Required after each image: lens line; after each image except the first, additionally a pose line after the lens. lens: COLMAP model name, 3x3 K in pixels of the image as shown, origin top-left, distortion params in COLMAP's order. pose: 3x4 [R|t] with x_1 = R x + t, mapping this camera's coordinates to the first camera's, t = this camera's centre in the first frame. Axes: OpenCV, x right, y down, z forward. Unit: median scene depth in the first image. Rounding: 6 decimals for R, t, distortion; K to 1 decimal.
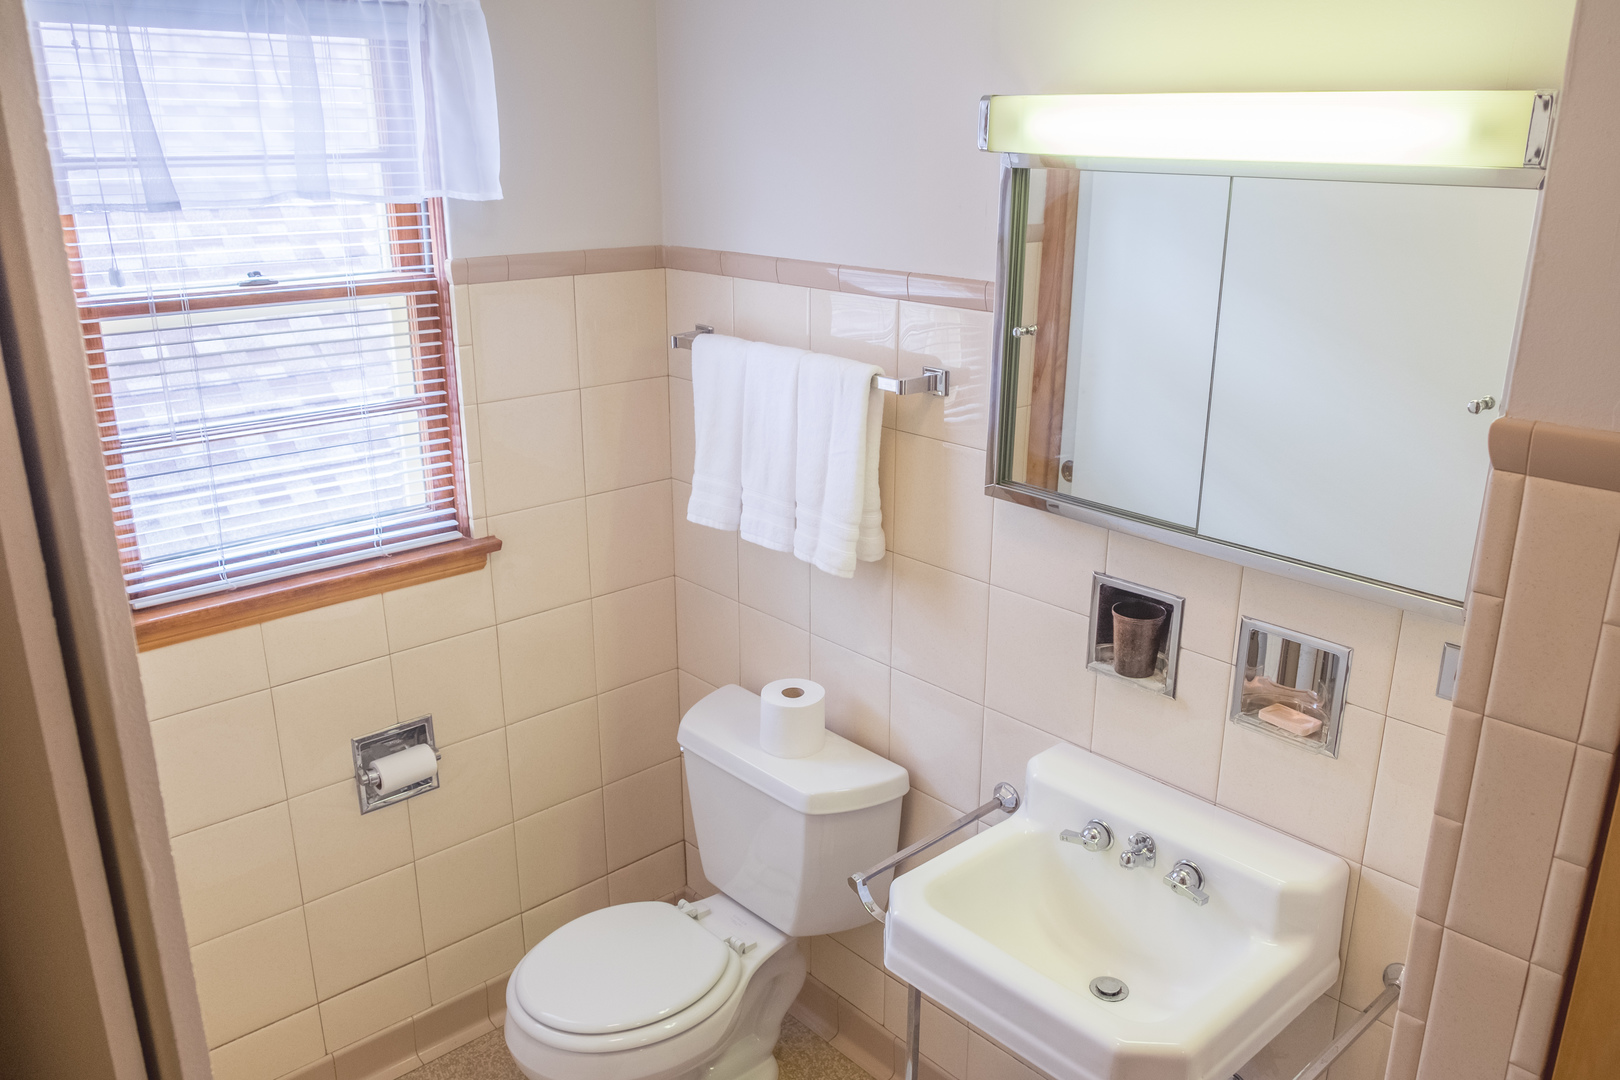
lens RADIAL K [[1278.9, 0, 819.2], [0, 1278.9, 545.8], [0, 0, 1]] dist [-0.030740, 0.018640]
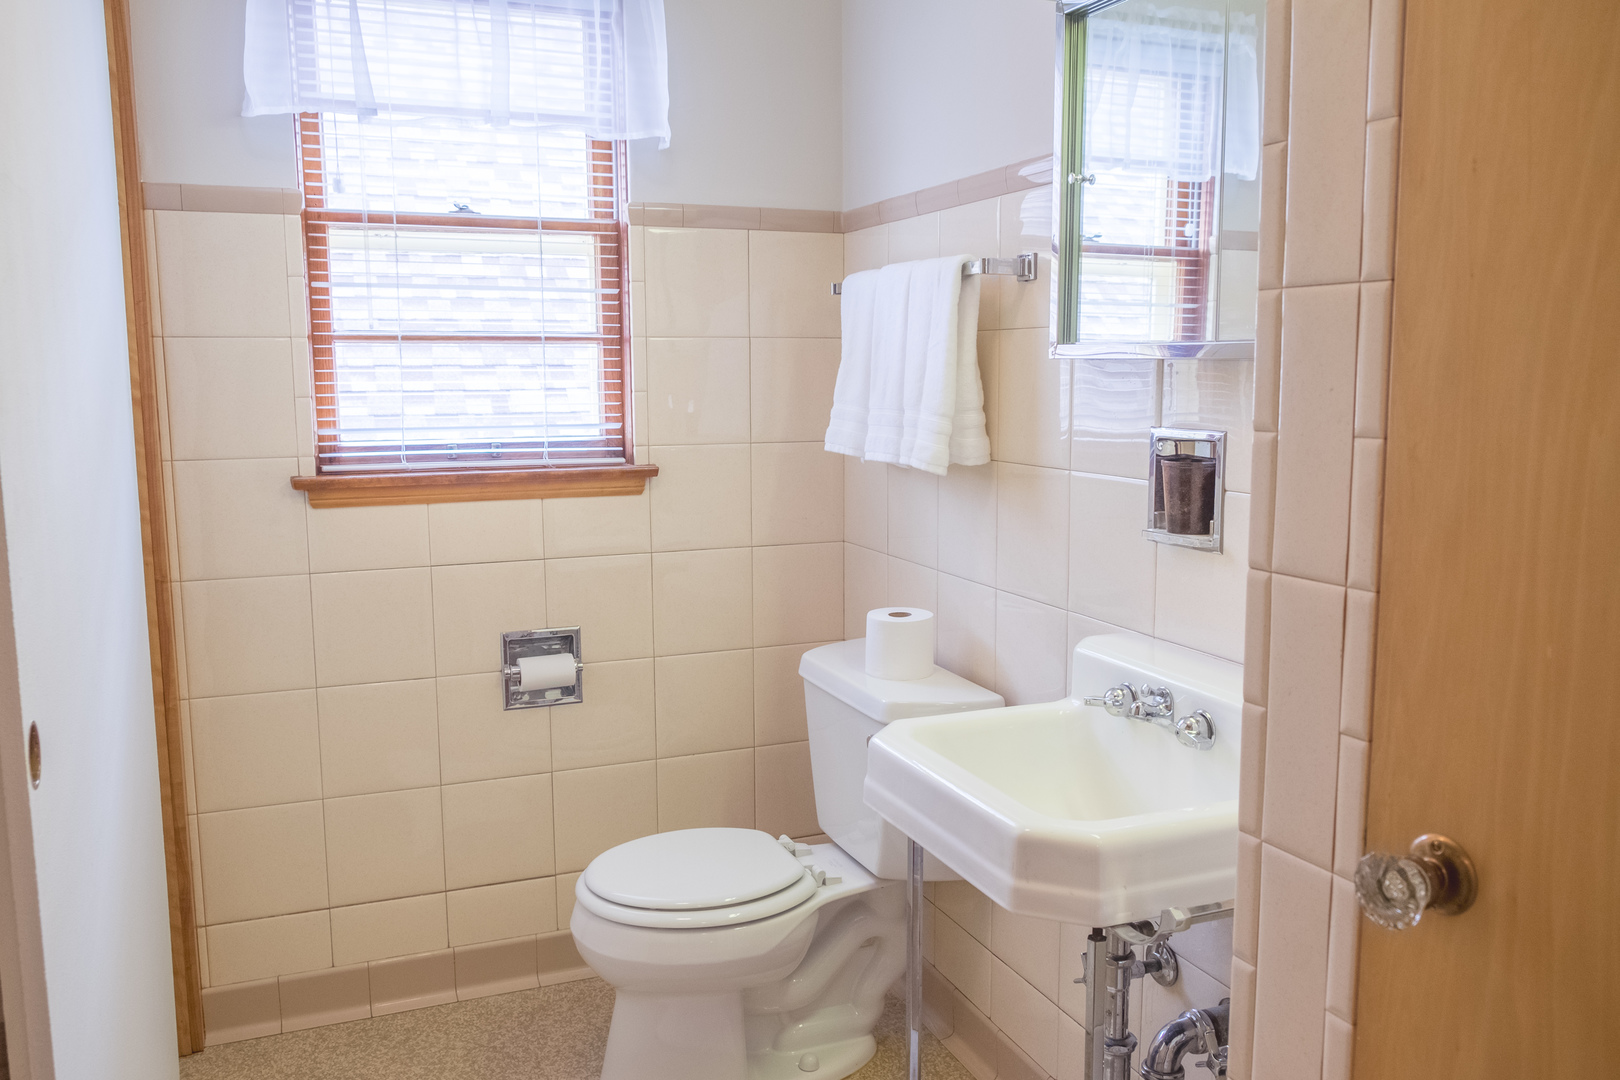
lens RADIAL K [[1305.2, 0, 830.3], [0, 1305.2, 545.8], [0, 0, 1]] dist [-0.012576, 0.006955]
pose [[0.939067, 0.036064, -0.341838, 0.268052], [-0.099436, 0.980463, -0.169721, 0.238369], [0.329039, 0.193370, 0.924306, 0.058191]]
